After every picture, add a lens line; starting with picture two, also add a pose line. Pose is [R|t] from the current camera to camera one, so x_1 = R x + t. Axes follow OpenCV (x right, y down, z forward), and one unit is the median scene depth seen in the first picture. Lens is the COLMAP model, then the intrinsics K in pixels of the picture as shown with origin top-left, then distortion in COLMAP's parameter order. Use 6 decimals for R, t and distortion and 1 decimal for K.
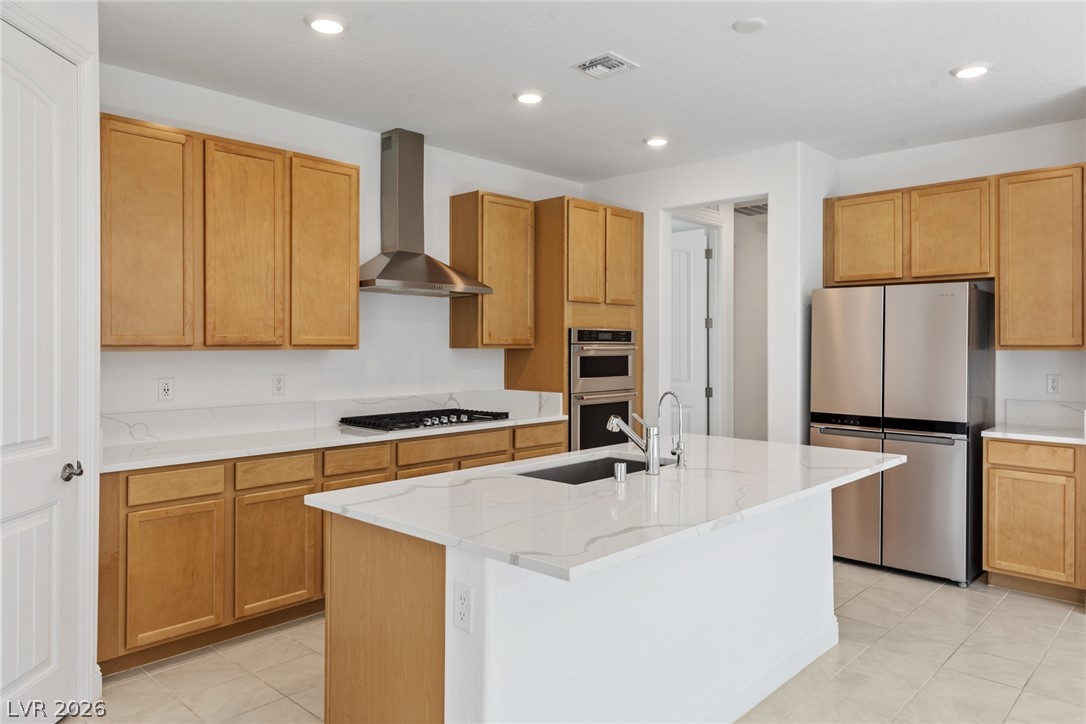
lens RADIAL K [[730.2, 0, 518.7], [0, 730.2, 347.1], [0, 0, 1]] dist [0.000142, -0.001295]
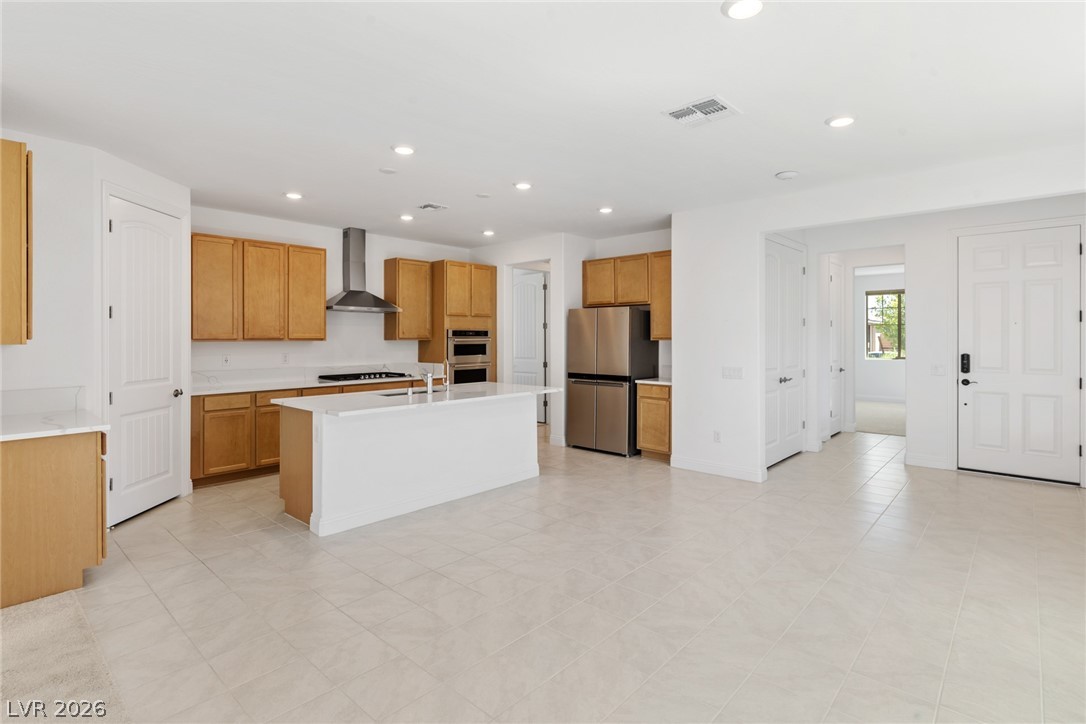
lens RADIAL K [[541.6, 0, 543.8], [0, 541.6, 340.0], [0, 0, 1]] dist [-0.018531, 0.000380]
pose [[0.999494, -0.002809, 0.031669, 0.327545], [0.002794, 0.999996, 0.000521, 0.001961], [-0.031670, -0.000433, 0.999498, -0.490535]]
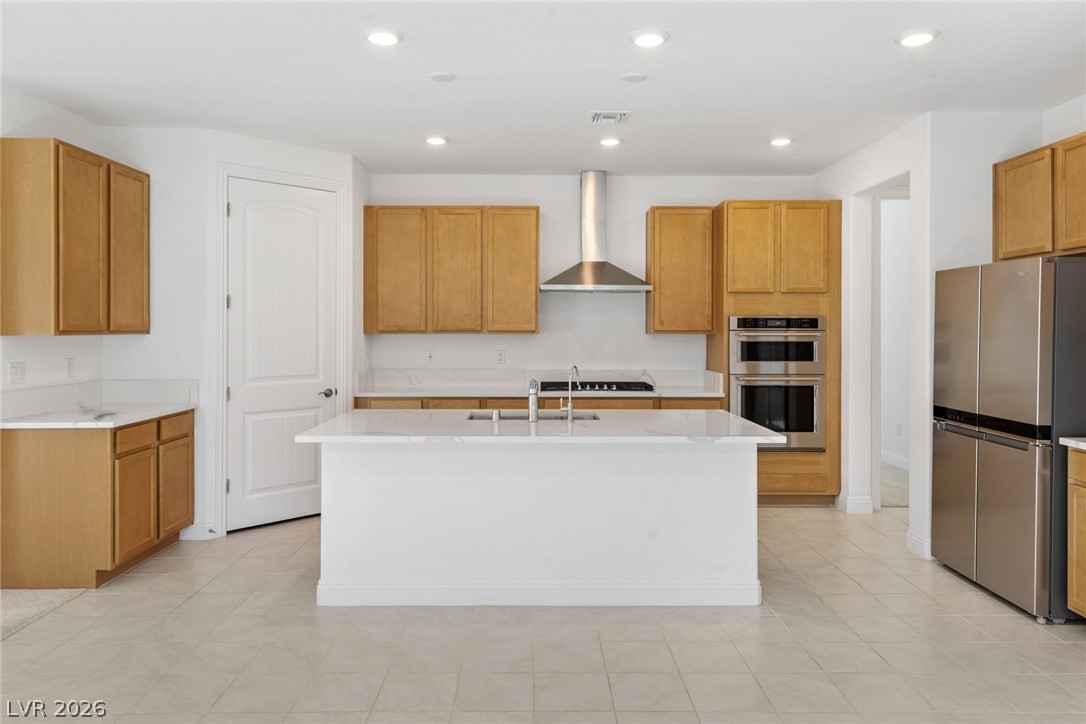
lens RADIAL K [[730.2, 0, 538.7], [0, 730.2, 325.9], [0, 0, 1]] dist [0.000142, -0.001295]
pose [[0.692770, -0.002903, -0.721153, 0.810250], [-0.004267, 0.999958, -0.008124, -0.001076], [0.721146, 0.008705, 0.692728, 0.006235]]
